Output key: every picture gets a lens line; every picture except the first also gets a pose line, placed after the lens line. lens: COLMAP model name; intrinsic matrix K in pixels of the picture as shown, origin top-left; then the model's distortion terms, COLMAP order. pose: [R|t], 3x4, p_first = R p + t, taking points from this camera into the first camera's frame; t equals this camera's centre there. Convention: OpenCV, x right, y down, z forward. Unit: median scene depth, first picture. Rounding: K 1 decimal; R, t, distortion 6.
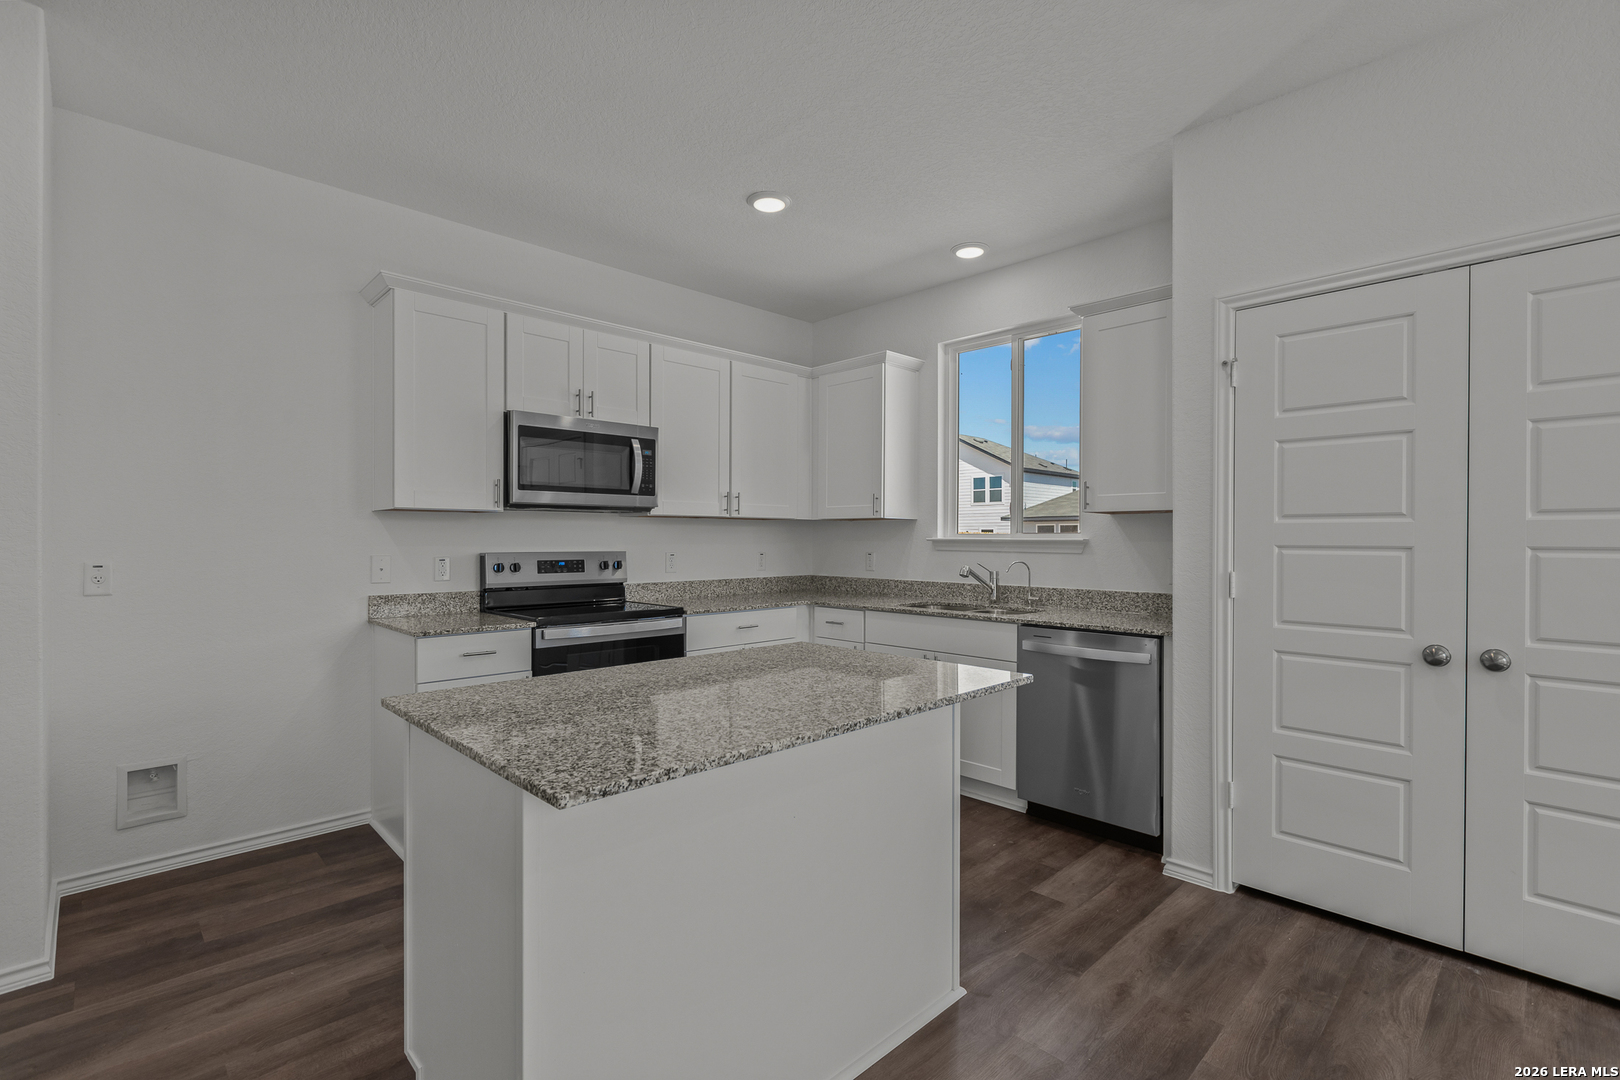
lens RADIAL K [[732.4, 0, 813.8], [0, 732.4, 542.6], [0, 0, 1]] dist [0.004034, 0.000396]
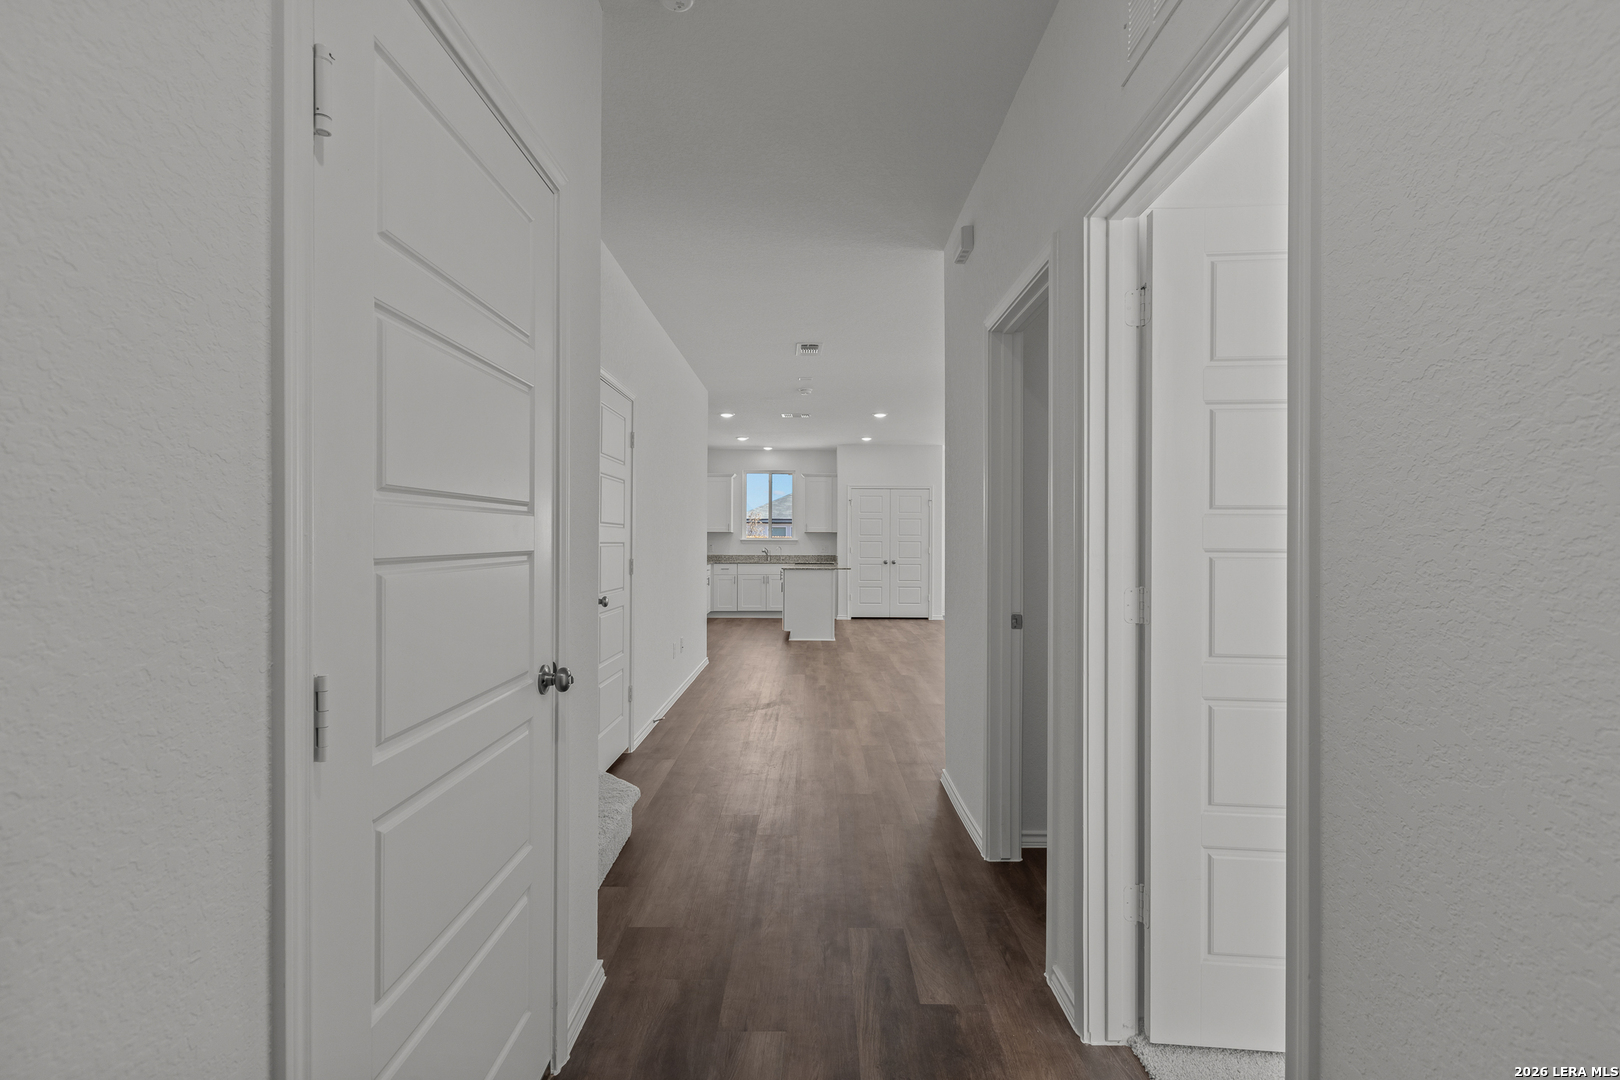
lens RADIAL K [[732.4, 0, 807.2], [0, 732.4, 538.6], [0, 0, 1]] dist [0.004034, 0.000396]
pose [[0.701943, -0.001366, 0.712232, -1.715523], [0.002659, 0.999996, -0.000703, -0.006577], [-0.712228, 0.002388, 0.701944, -1.199191]]
